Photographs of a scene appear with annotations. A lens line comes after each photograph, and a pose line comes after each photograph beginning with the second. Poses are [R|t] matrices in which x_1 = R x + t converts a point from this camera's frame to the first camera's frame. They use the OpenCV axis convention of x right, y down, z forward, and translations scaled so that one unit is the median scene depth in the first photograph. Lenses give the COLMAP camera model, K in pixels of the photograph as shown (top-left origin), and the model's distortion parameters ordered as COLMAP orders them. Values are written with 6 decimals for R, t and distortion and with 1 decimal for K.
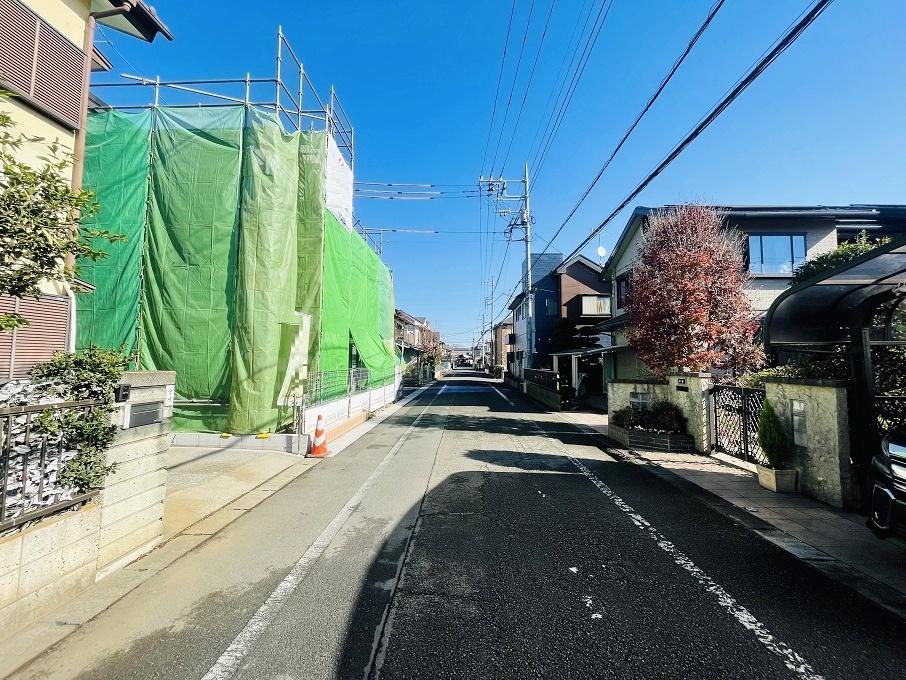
lens RADIAL K [[366.4, 0, 455.0], [0, 366.4, 334.9], [0, 0, 1]] dist [-0.005128, 0.001276]
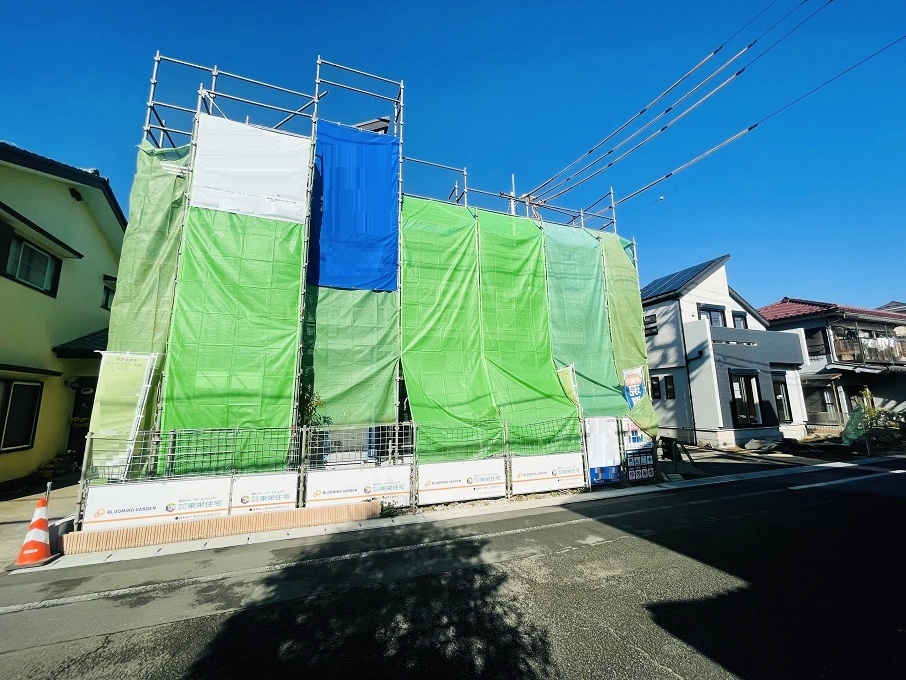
lens RADIAL K [[366.4, 0, 454.1], [0, 366.4, 336.3], [0, 0, 1]] dist [-0.005128, 0.001276]
pose [[0.374661, -0.175850, -0.910333, 0.115284], [0.080932, 0.984304, -0.156831, 0.016751], [0.923623, -0.014917, 0.383012, 0.281058]]
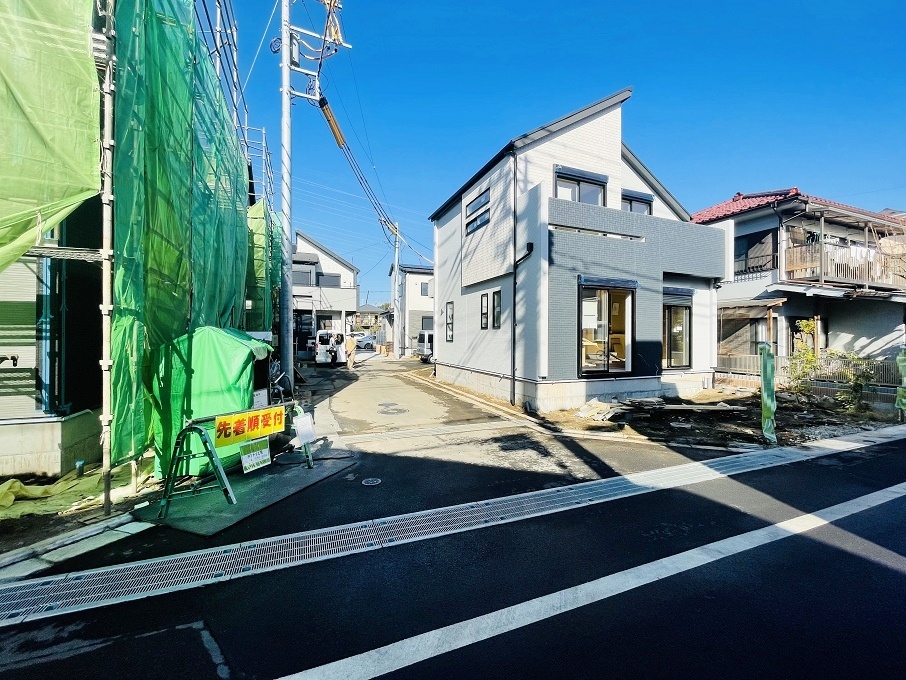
lens RADIAL K [[366.4, 0, 452.7], [0, 366.4, 335.9], [0, 0, 1]] dist [-0.005128, 0.001276]
pose [[0.394311, -0.008515, -0.918937, 0.029648], [0.061292, 0.997974, 0.017053, 0.043433], [0.916931, -0.063047, 0.394035, 0.569280]]
